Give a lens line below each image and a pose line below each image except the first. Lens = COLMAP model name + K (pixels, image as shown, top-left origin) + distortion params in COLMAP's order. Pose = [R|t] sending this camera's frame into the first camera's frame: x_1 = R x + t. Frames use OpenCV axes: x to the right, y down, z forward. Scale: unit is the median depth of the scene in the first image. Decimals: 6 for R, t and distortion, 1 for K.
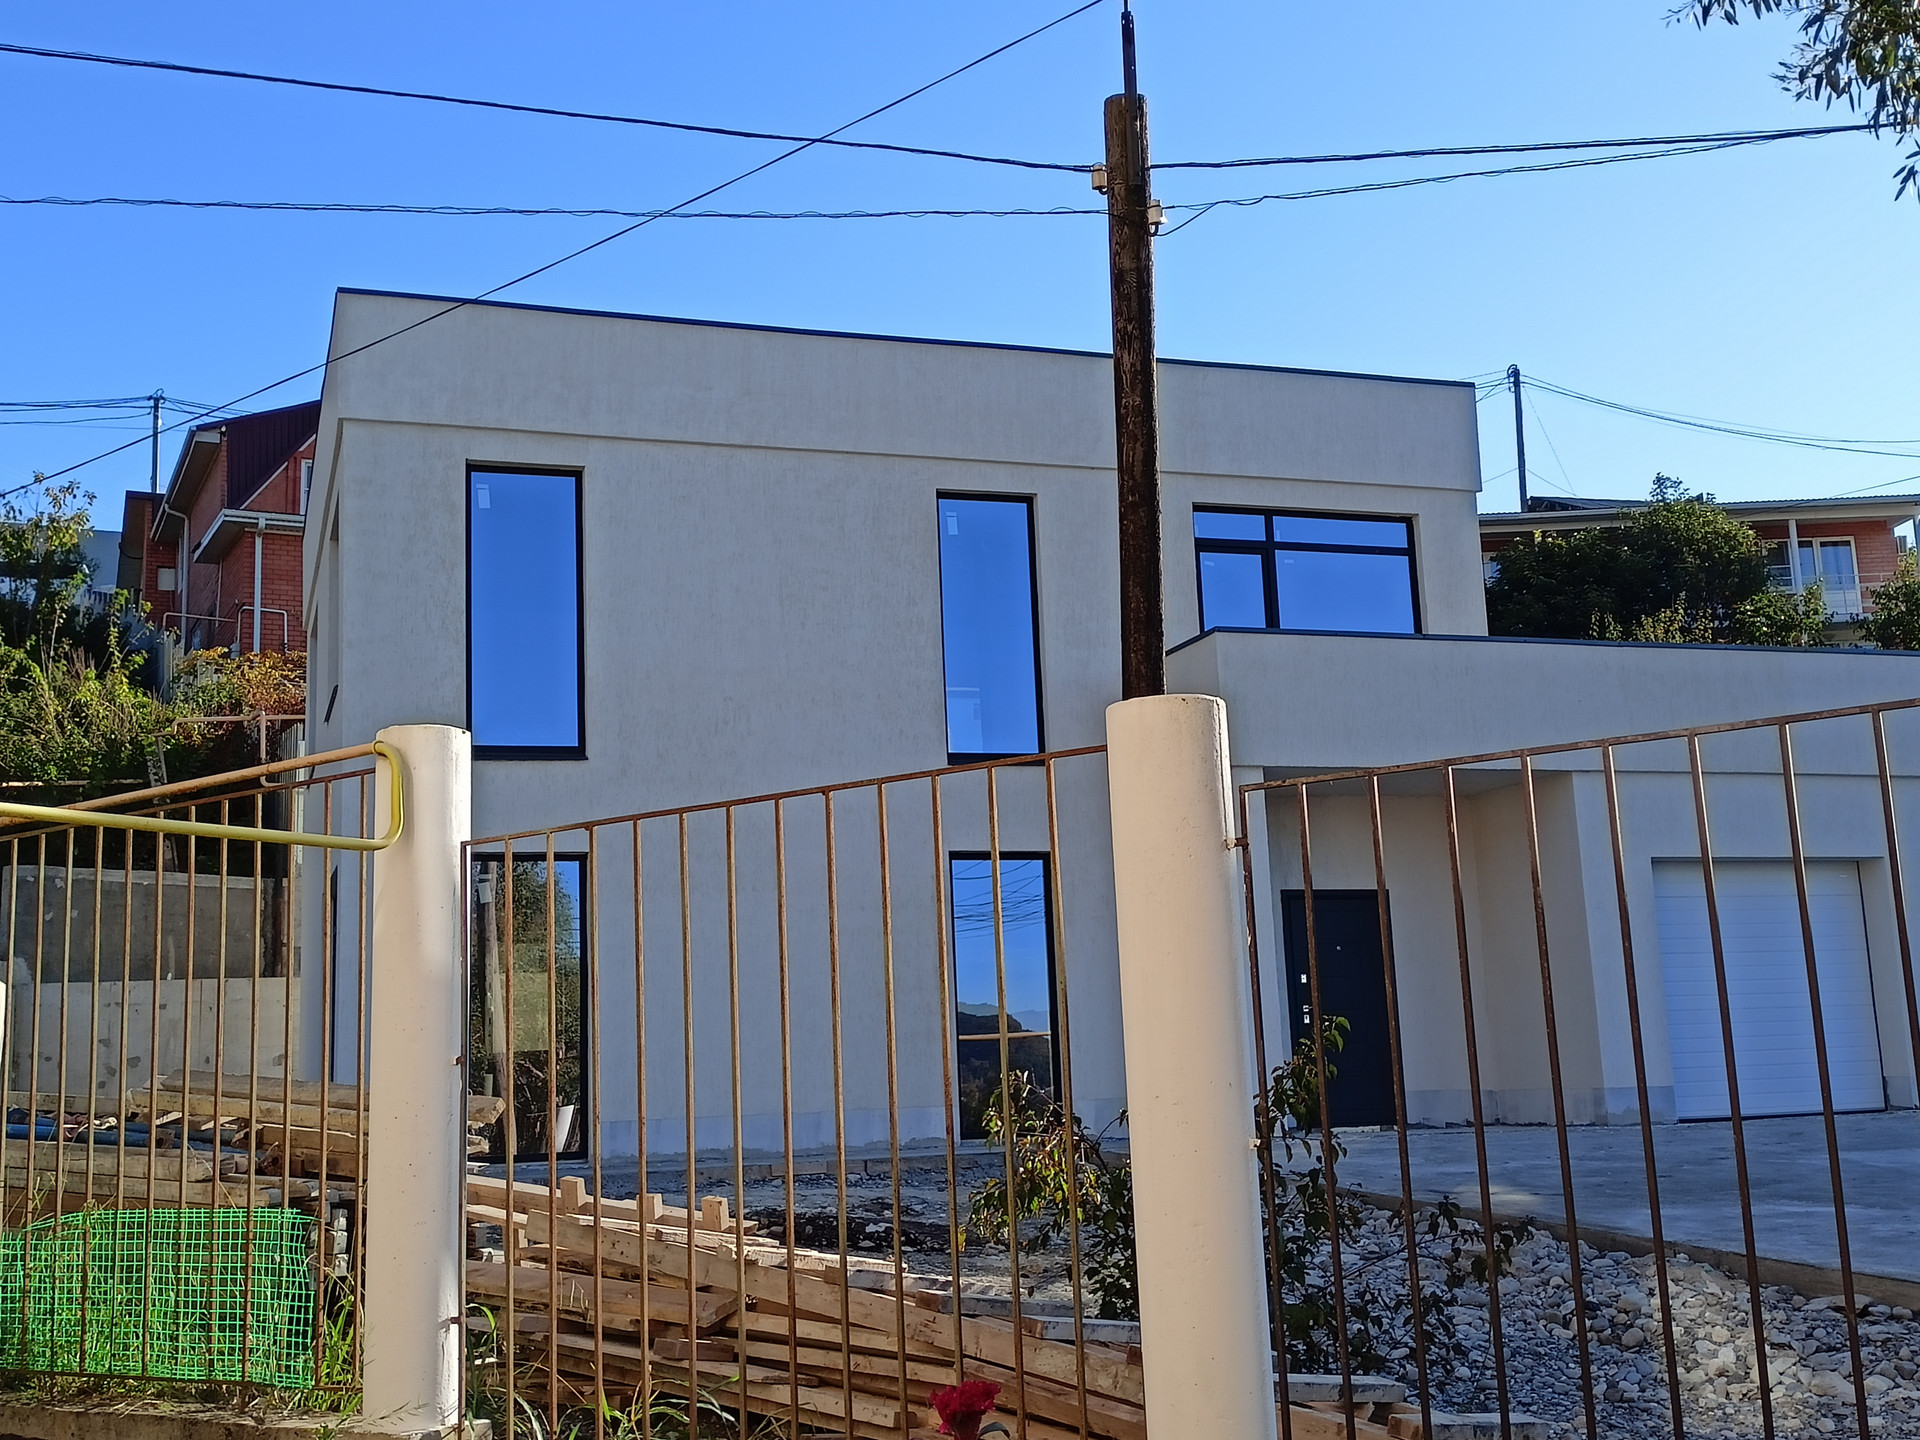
lens RADIAL K [[2123.7, 0, 955.2], [0, 2123.7, 712.9], [0, 0, 1]] dist [0.081440, 0.000000]
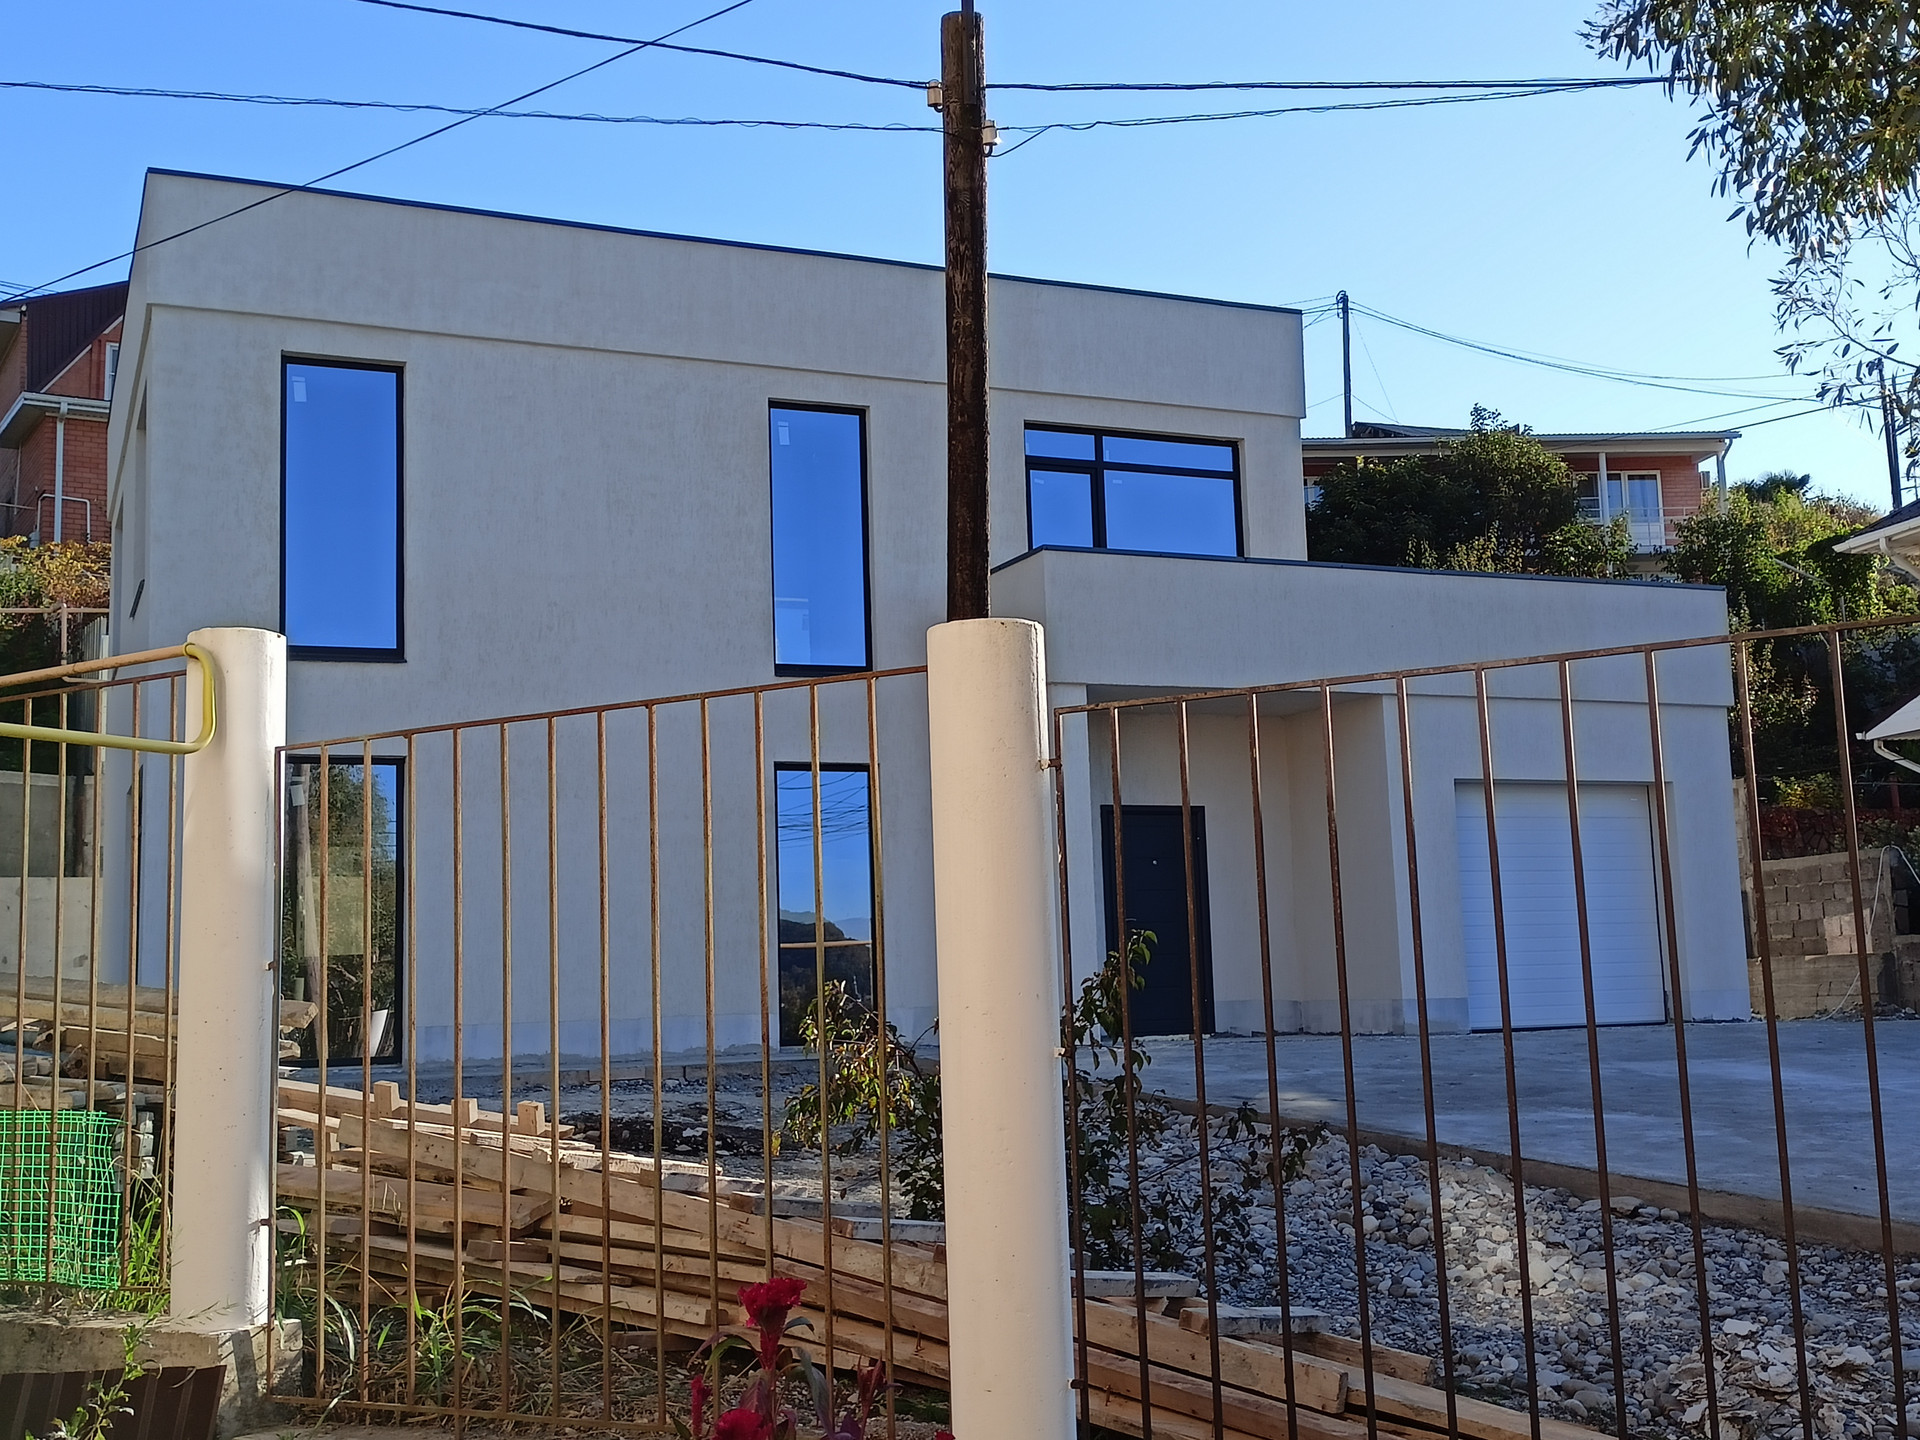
lens RADIAL K [[2123.7, 0, 955.7], [0, 2123.7, 718.4], [0, 0, 1]] dist [0.081440, 0.000000]
pose [[0.996493, 0.020043, 0.081238, 0.001434], [-0.023633, 0.998775, 0.043482, -0.002325], [-0.080267, -0.045250, 0.995746, -0.010555]]
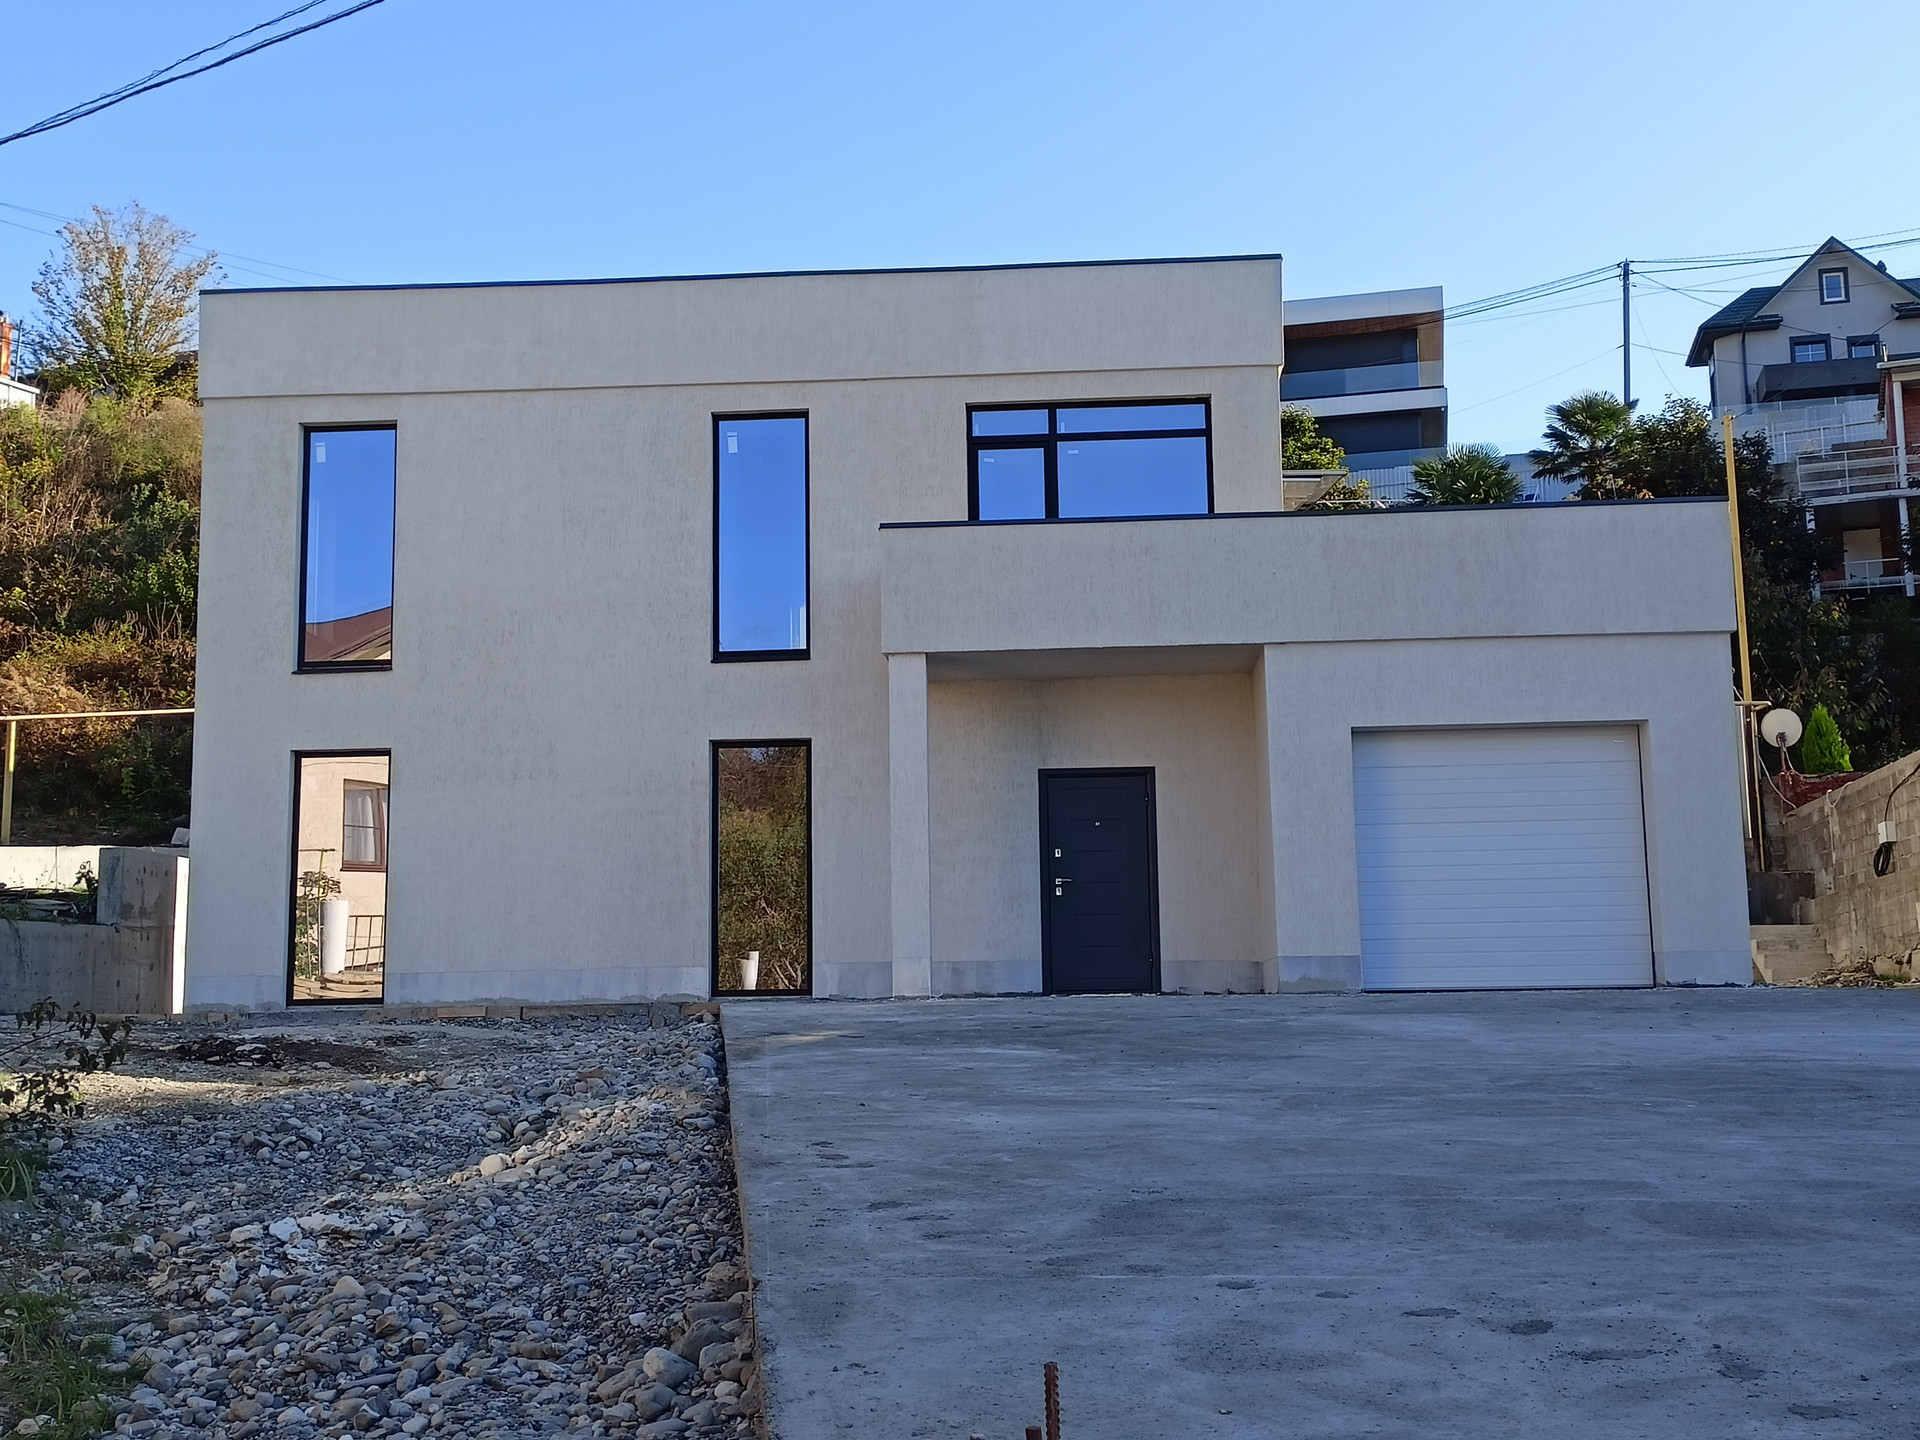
lens RADIAL K [[2050.4, 0, 996.2], [0, 2050.4, 734.4], [0, 0, 1]] dist [0.076281, 0.000000]
pose [[0.921414, -0.026427, -0.387682, 1.164310], [0.046518, 0.998012, 0.042529, 0.048991], [0.385787, -0.057221, 0.920812, 0.145276]]
